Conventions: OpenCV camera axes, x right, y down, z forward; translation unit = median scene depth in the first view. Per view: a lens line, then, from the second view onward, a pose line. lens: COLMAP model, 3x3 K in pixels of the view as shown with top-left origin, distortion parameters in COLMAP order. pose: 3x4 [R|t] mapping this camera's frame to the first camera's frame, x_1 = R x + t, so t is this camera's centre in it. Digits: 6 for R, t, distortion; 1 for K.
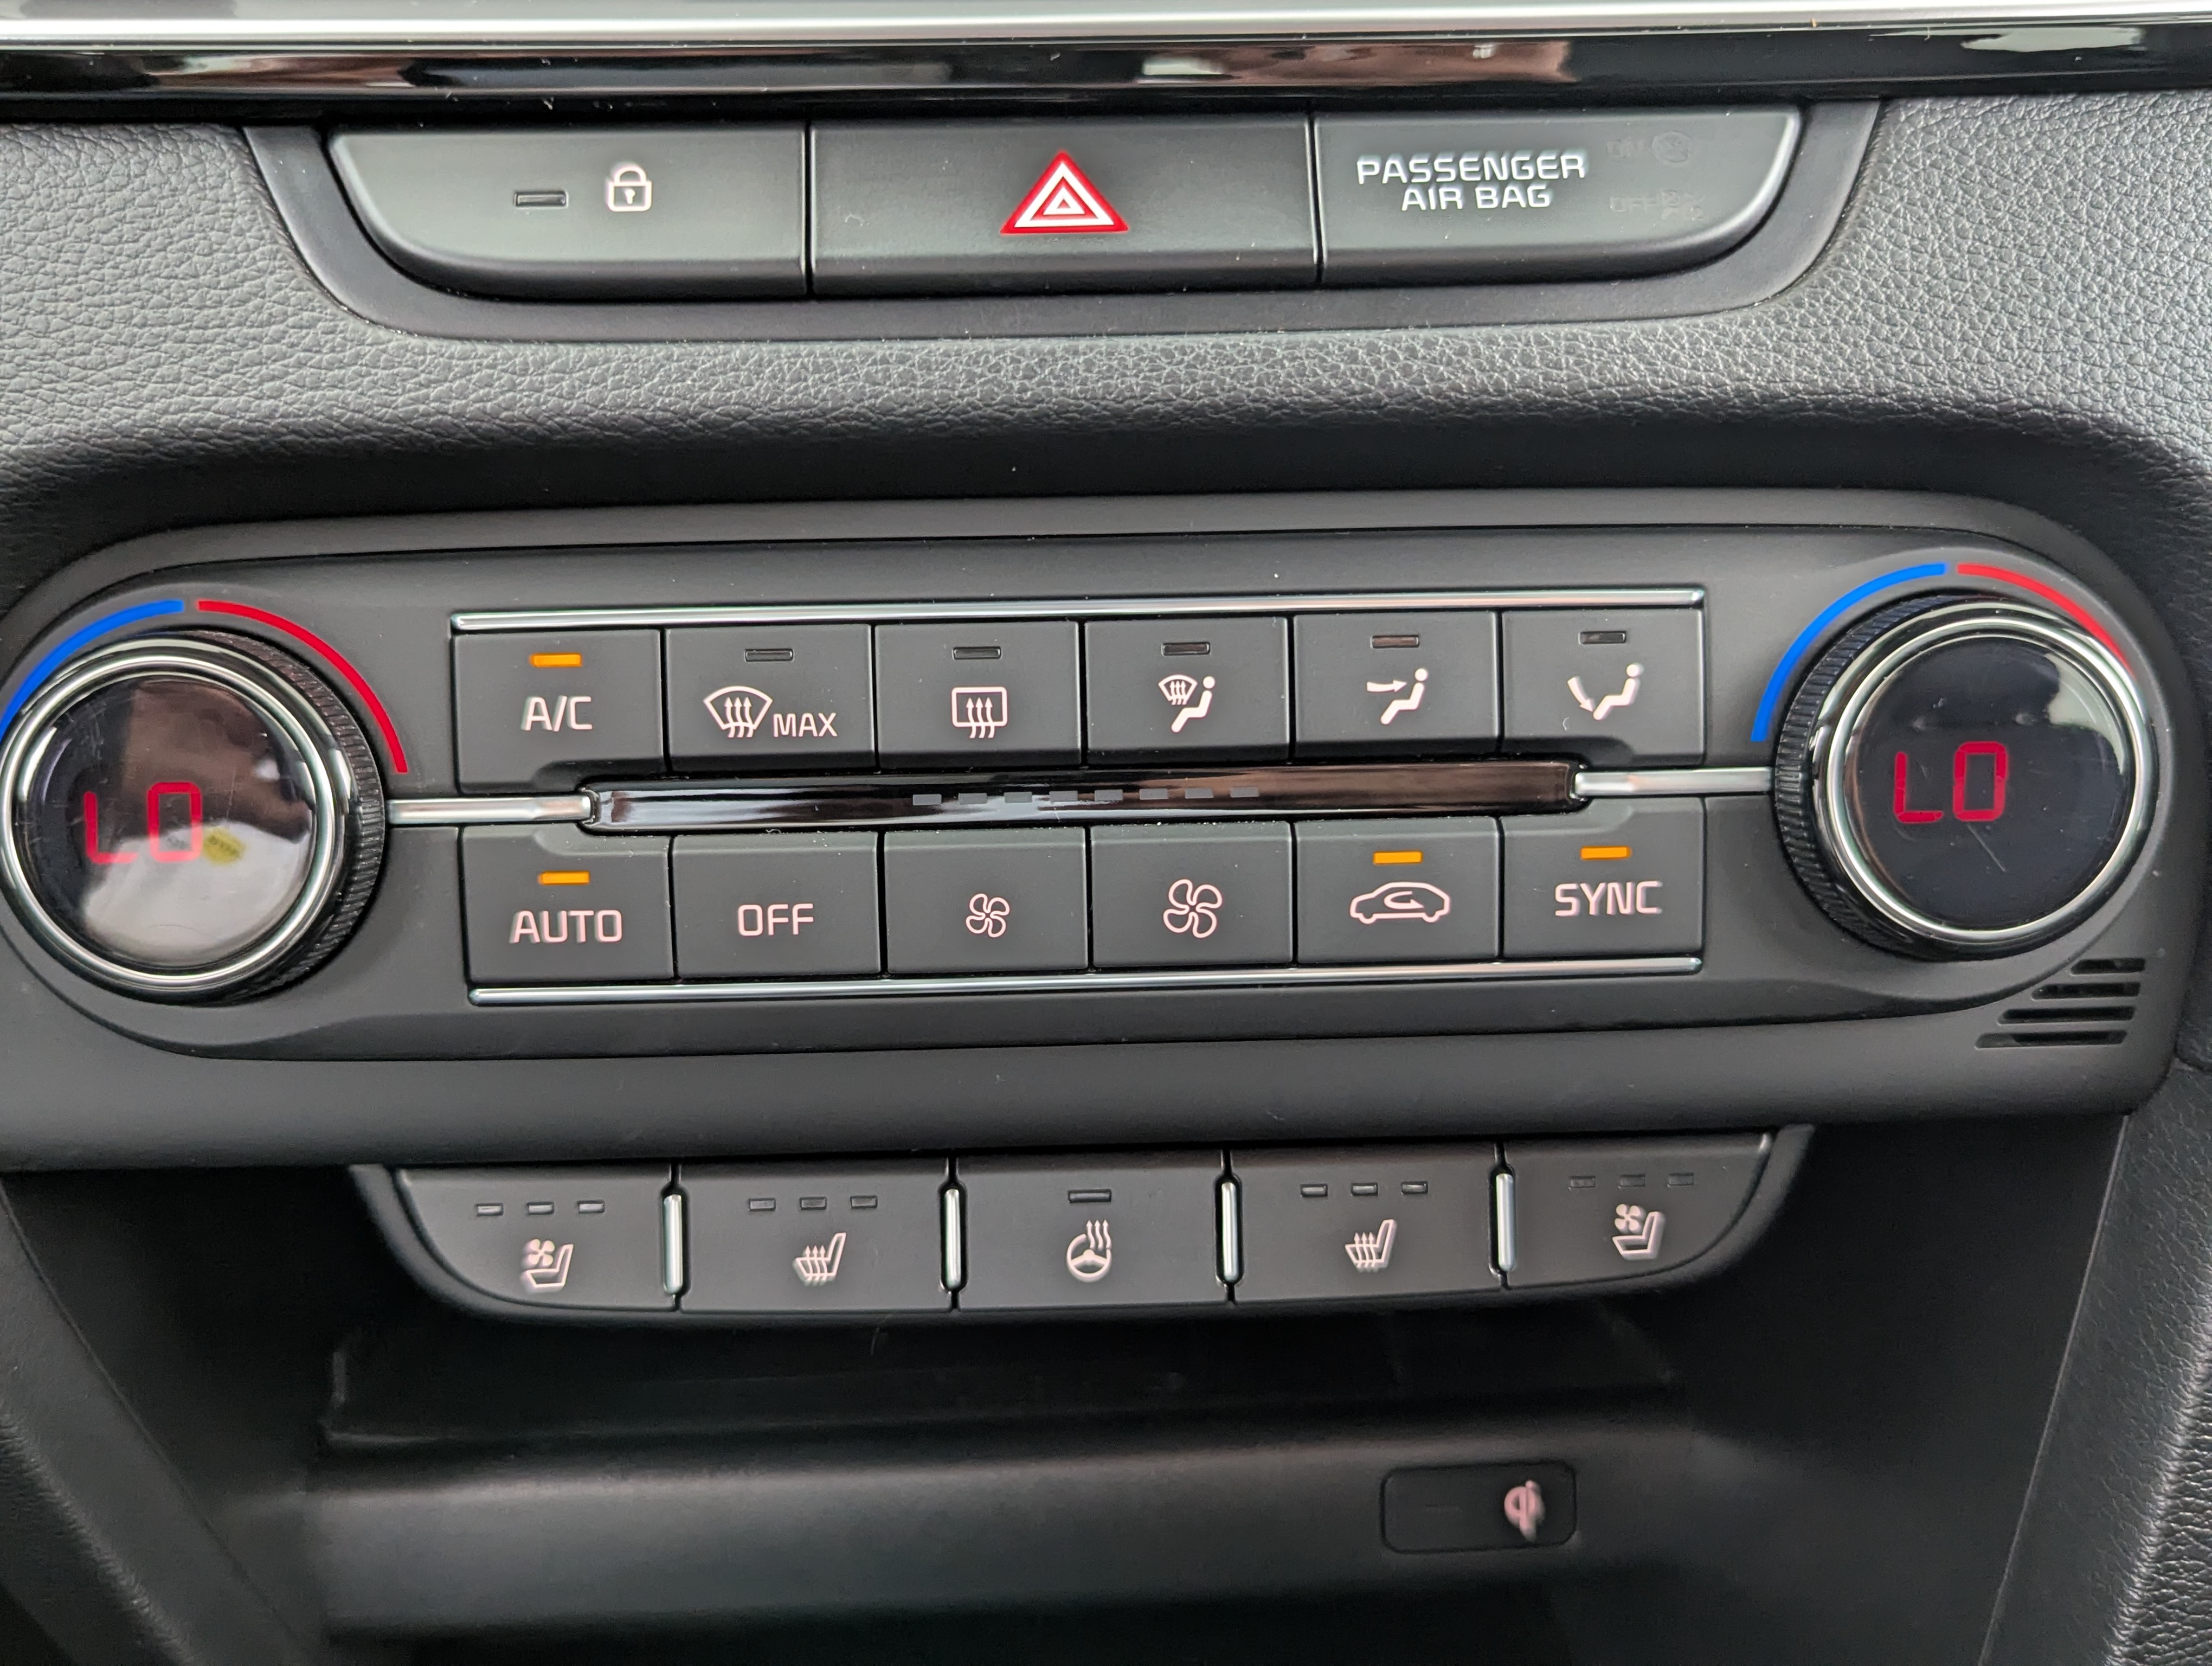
lens RADIAL K [[1886.7, 0, 1136.2], [0, 1886.7, 832.9], [0, 0, 1]] dist [0.017733, -0.052493]
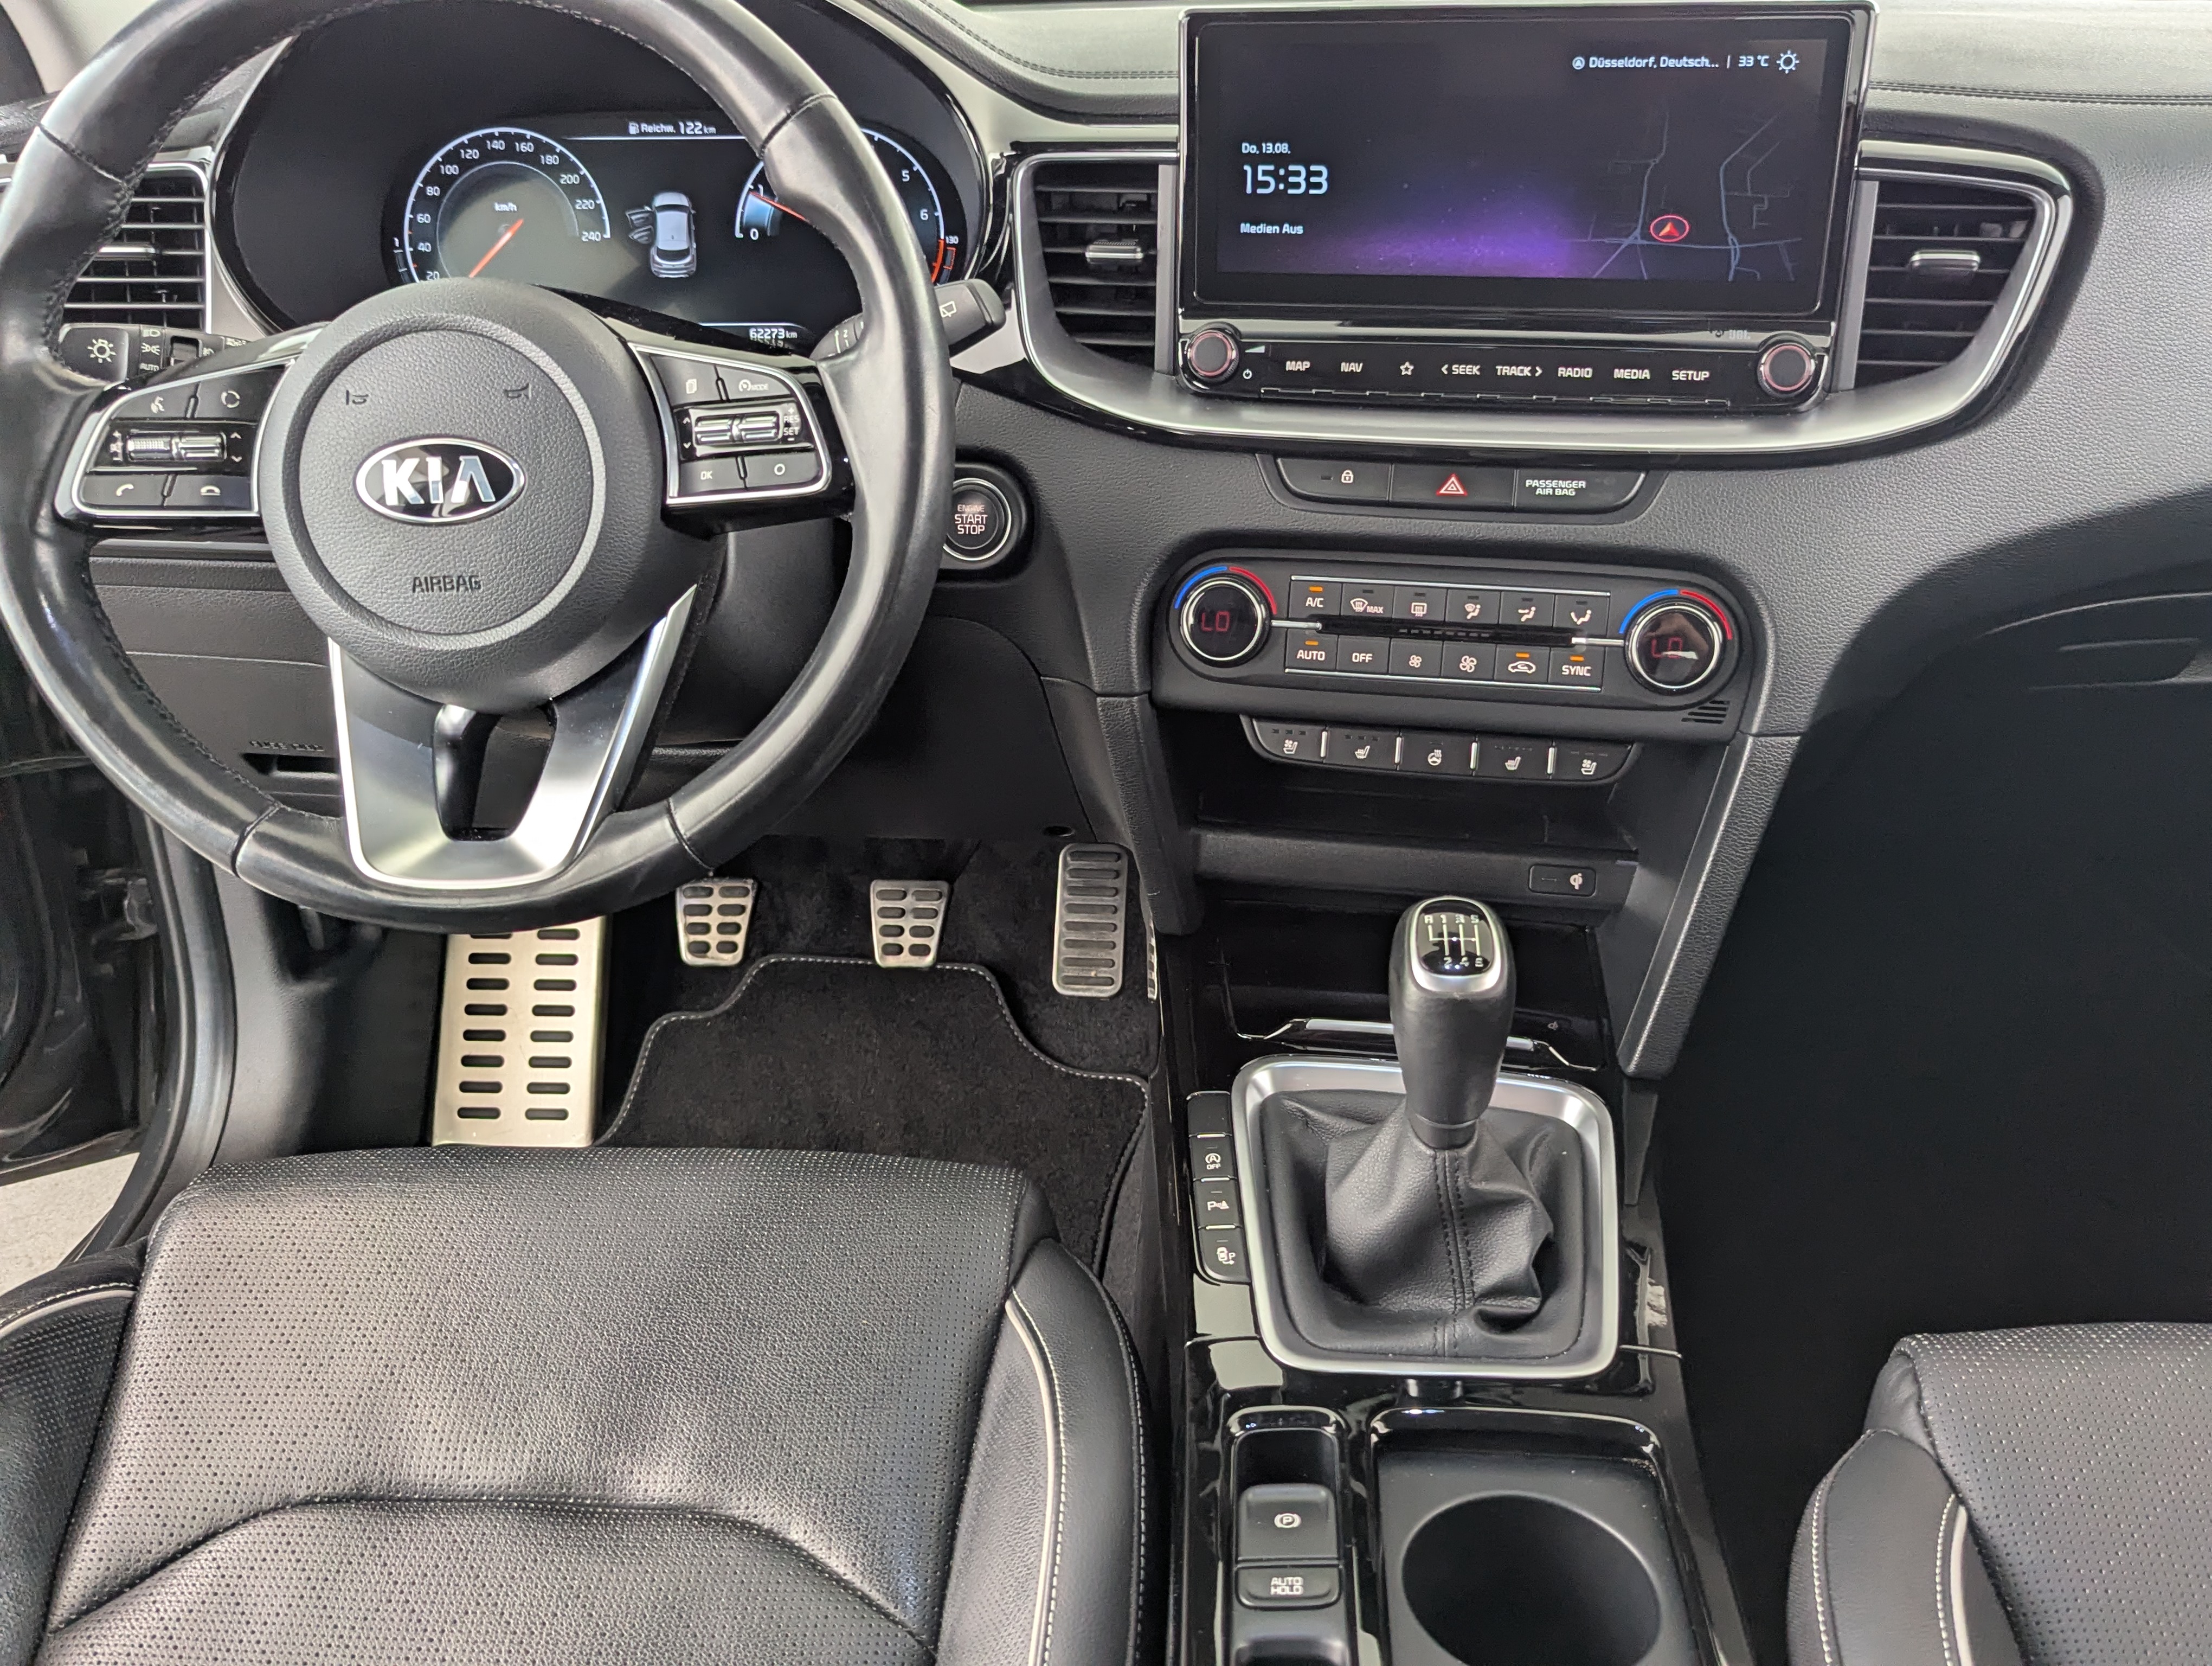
lens RADIAL K [[1886.7, 0, 1136.2], [0, 1886.7, 832.9], [0, 0, 1]] dist [0.017733, -0.052493]
pose [[0.964160, 0.110200, -0.241355, 0.353608], [-0.089462, 0.991421, 0.095289, 0.076983], [0.249785, -0.070282, 0.965747, -3.020101]]
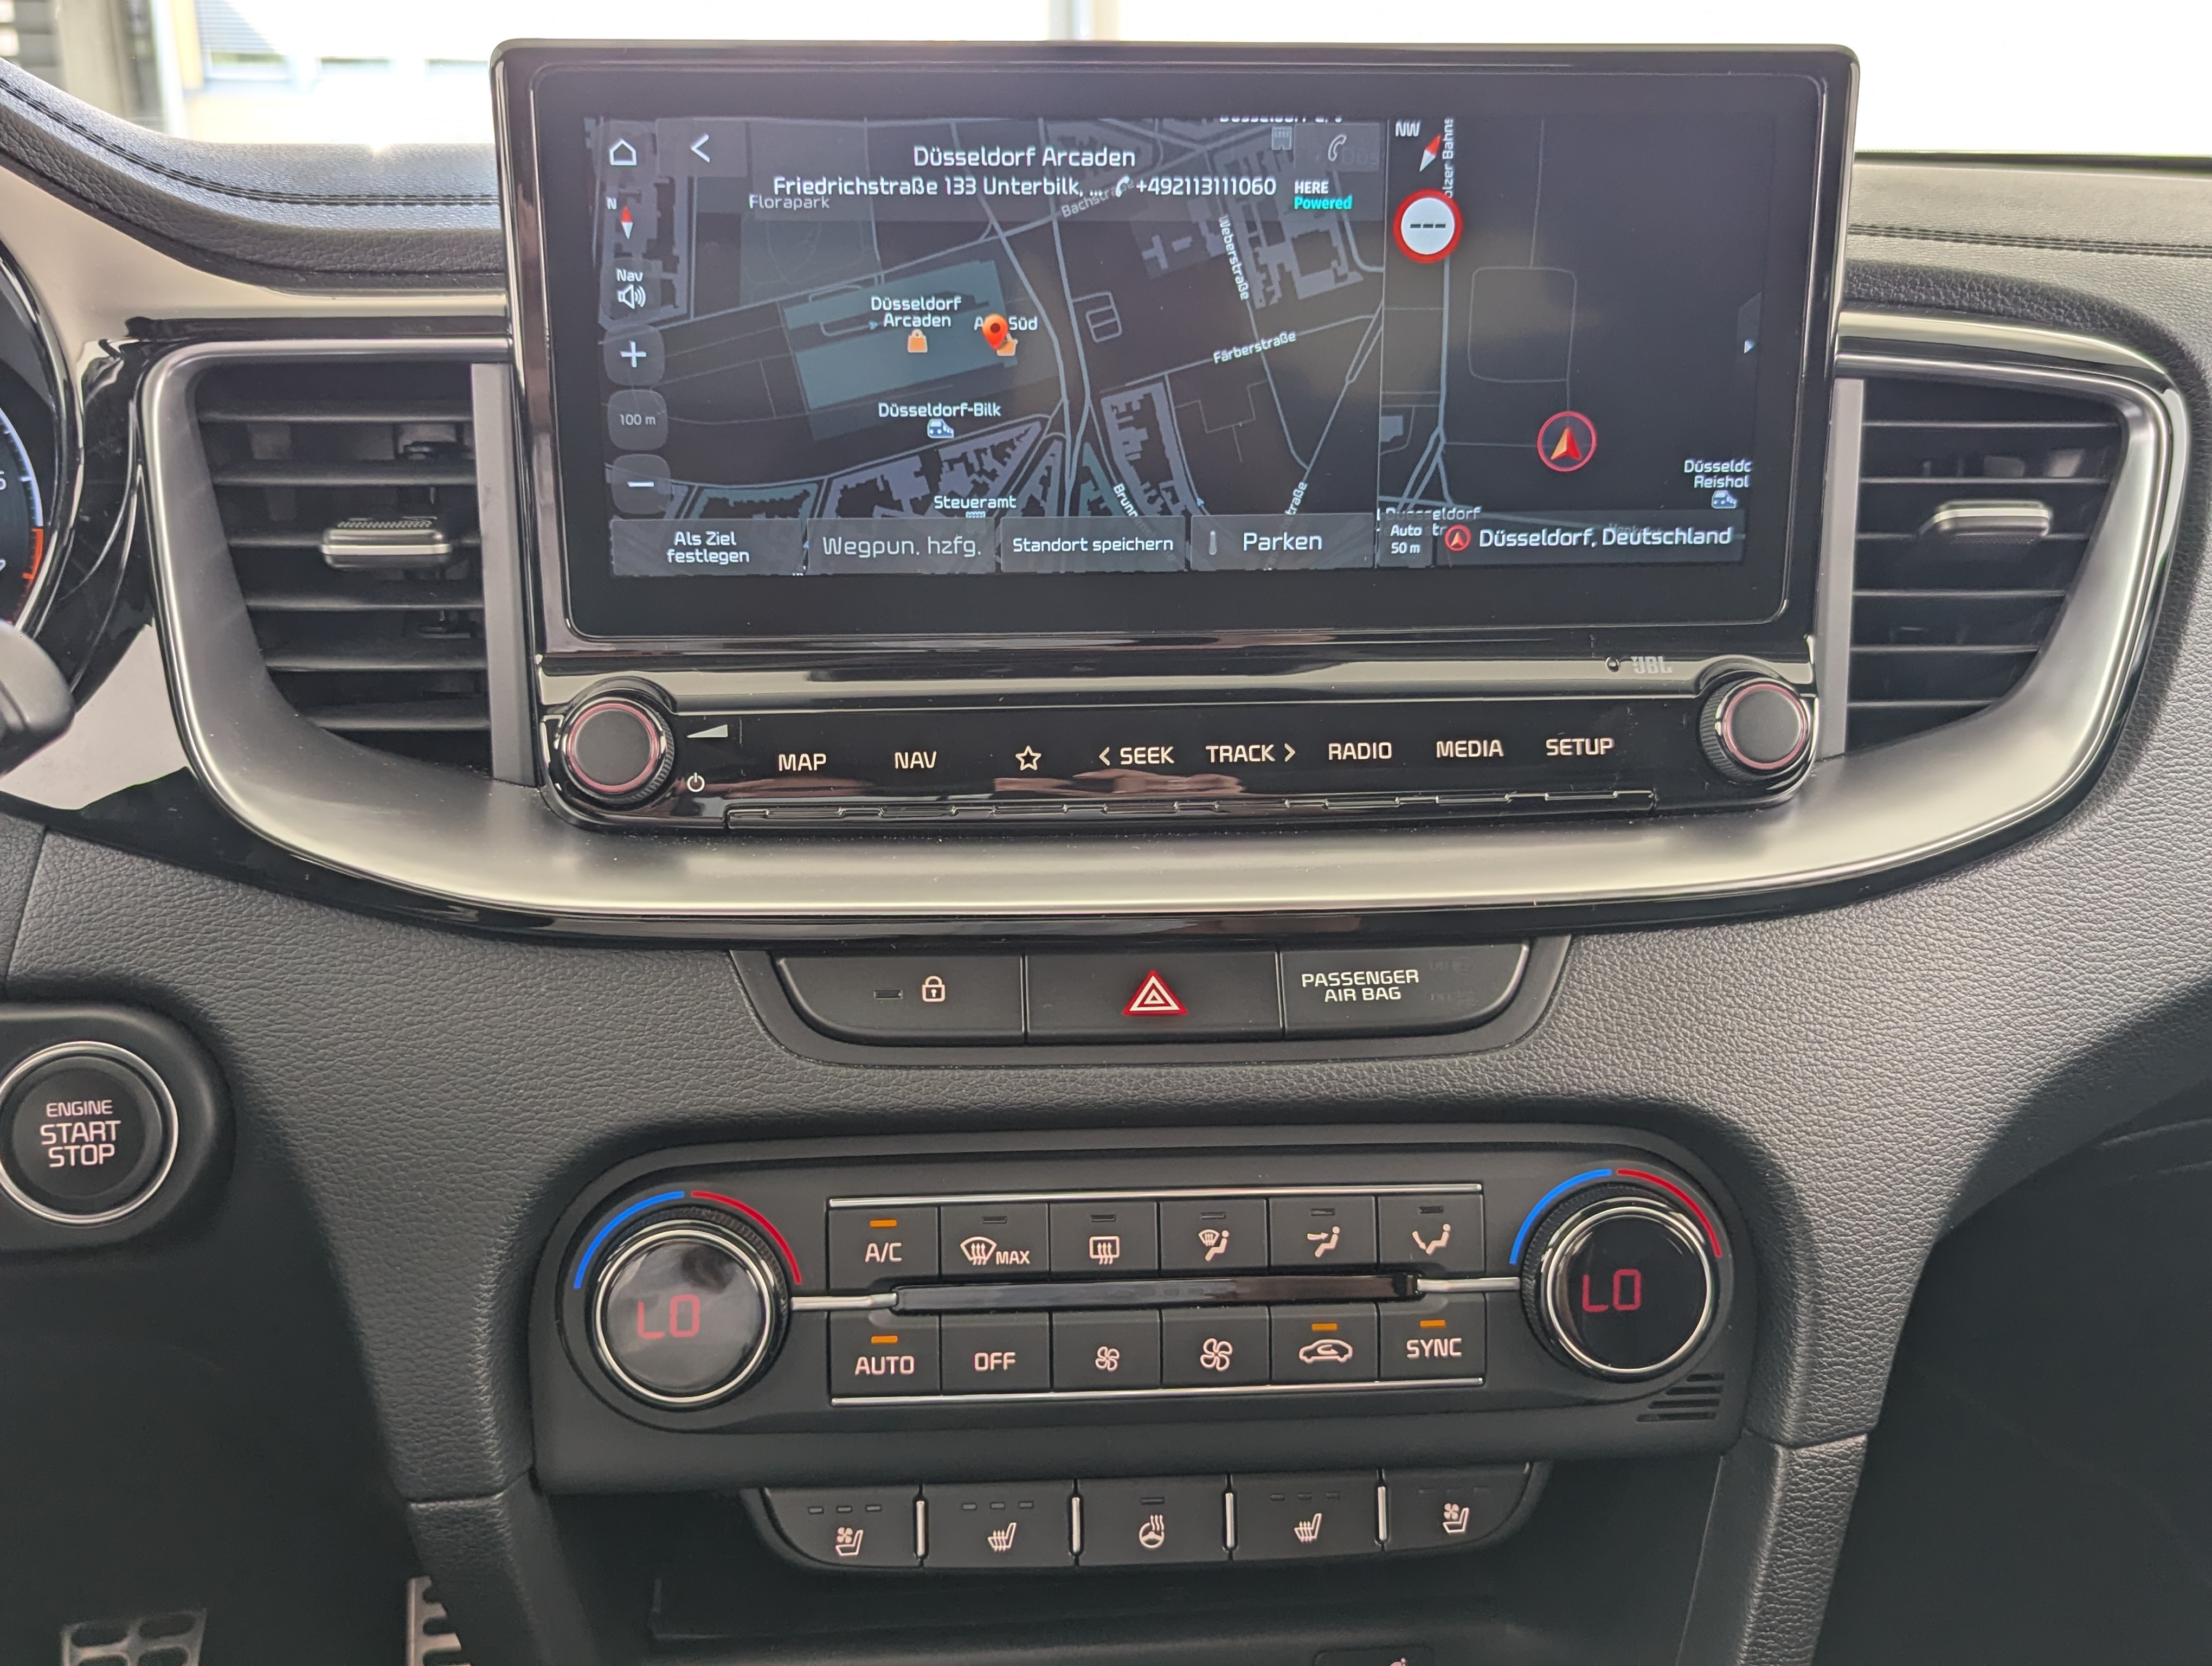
lens RADIAL K [[1888.3, 0, 1089.9], [0, 1888.3, 843.8], [0, 0, 1]] dist [0.089001, -0.257827]
pose [[0.999485, 0.005820, 0.031547, -0.160131], [-0.004023, 0.998383, -0.056710, -0.363398], [-0.031826, 0.056554, 0.997892, -0.926208]]
